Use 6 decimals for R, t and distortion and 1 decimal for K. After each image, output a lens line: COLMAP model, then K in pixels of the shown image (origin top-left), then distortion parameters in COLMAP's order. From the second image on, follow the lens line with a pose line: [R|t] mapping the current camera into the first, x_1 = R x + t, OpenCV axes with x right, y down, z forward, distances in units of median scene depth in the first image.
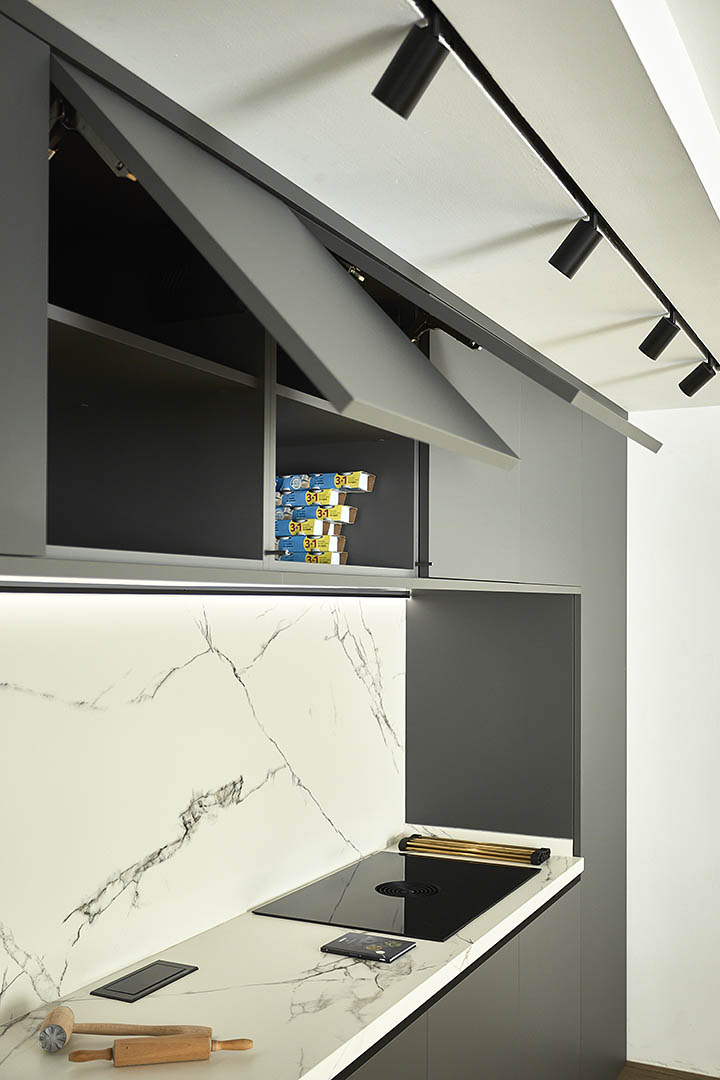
lens RADIAL K [[1080.0, 0, 360.0], [0, 1080.0, 540.0], [0, 0, 1]] dist [-0.003354, -0.000220]
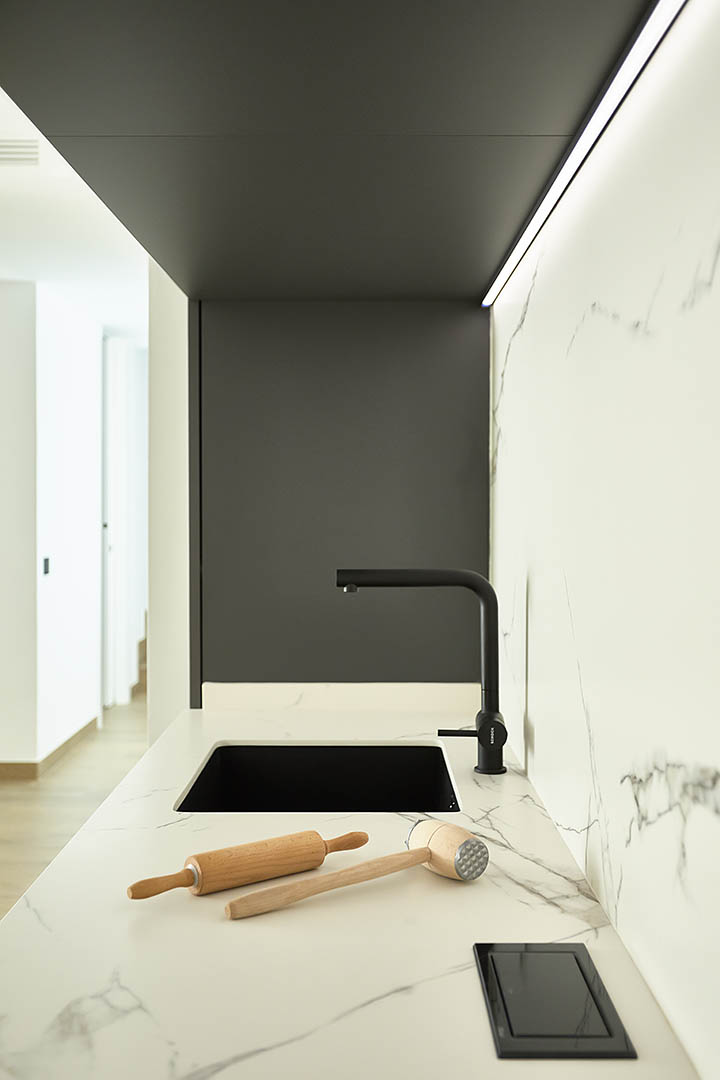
lens RADIAL K [[1222.4, 0, 360.0], [0, 1222.4, 540.0], [0, 0, 1]] dist [-0.011914, -0.017743]
pose [[-0.896684, 0.009652, -0.442566, 0.062030], [0.019382, 0.999660, -0.017470, 0.230696], [0.442247, -0.024243, -0.896566, 1.310424]]
